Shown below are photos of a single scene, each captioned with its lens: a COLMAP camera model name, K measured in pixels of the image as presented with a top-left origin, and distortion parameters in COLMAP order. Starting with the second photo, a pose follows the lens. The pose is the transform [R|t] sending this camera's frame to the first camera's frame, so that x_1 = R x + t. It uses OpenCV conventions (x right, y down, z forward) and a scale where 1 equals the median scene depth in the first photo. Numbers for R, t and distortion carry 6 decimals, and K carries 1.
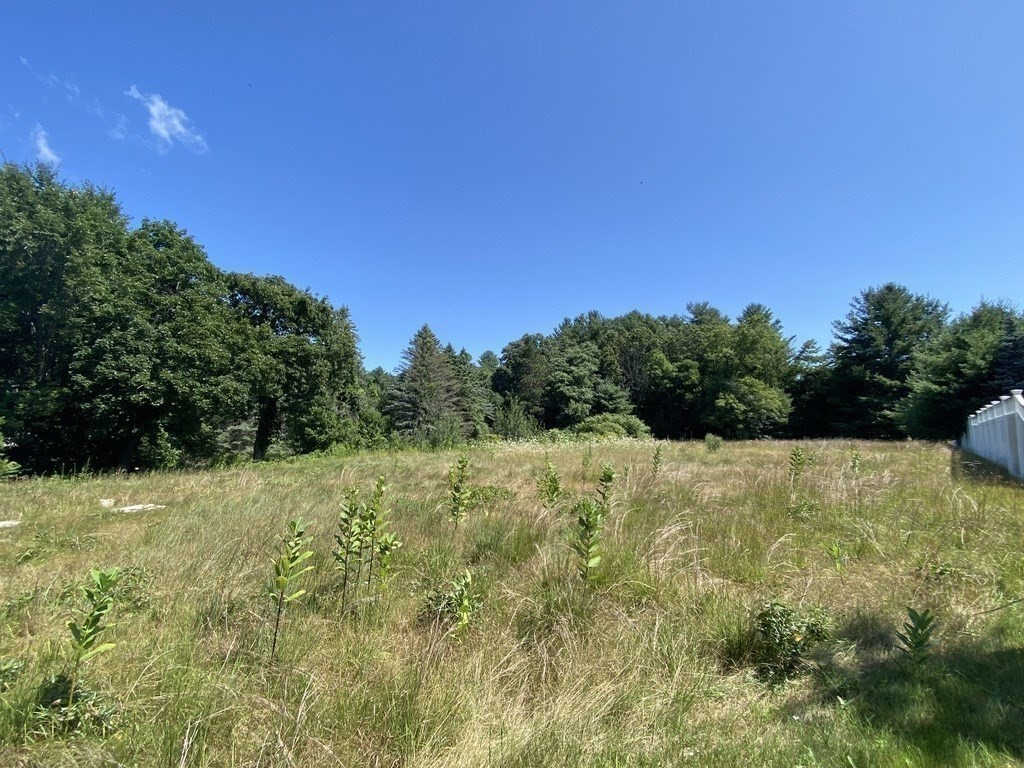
lens RADIAL K [[481.2, 0, 511.9], [0, 481.2, 382.7], [0, 0, 1]] dist [0.009799, -0.014704]
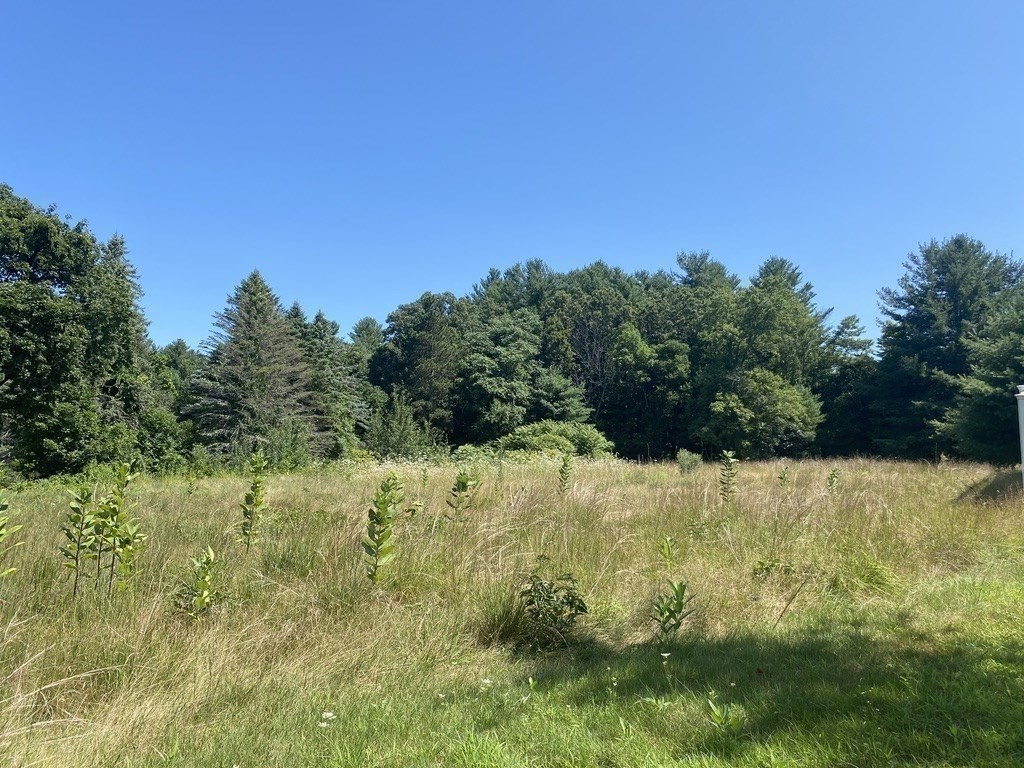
lens RADIAL K [[777.7, 0, 510.5], [0, 777.7, 376.4], [0, 0, 1]] dist [0.047018, -0.052154]
pose [[0.991596, 0.018553, 0.128037, 0.013942], [-0.019150, 0.999811, 0.003433, 0.001997], [-0.127949, -0.005856, 0.991763, -0.028241]]
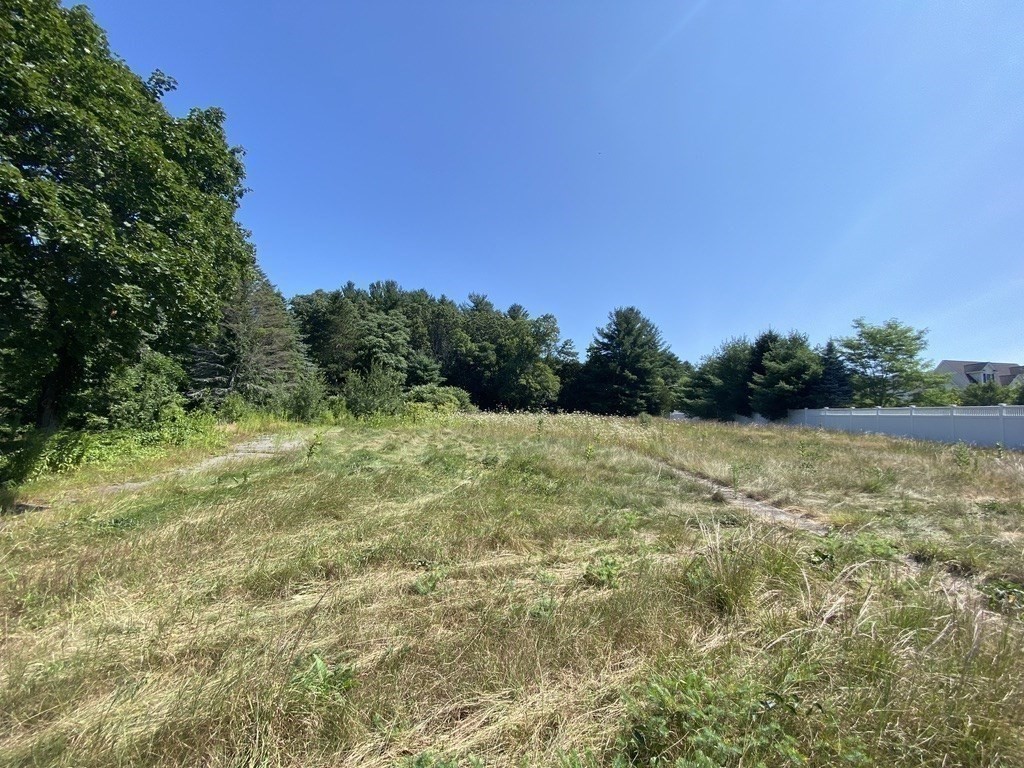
lens RADIAL K [[414.8, 0, 522.4], [0, 414.8, 384.2], [0, 0, 1]] dist [0.013121, -0.017449]
pose [[0.794442, 0.069007, 0.603407, -0.202300], [-0.105753, 0.994064, 0.025550, 0.023780], [-0.598062, -0.084110, 0.797024, 0.204029]]
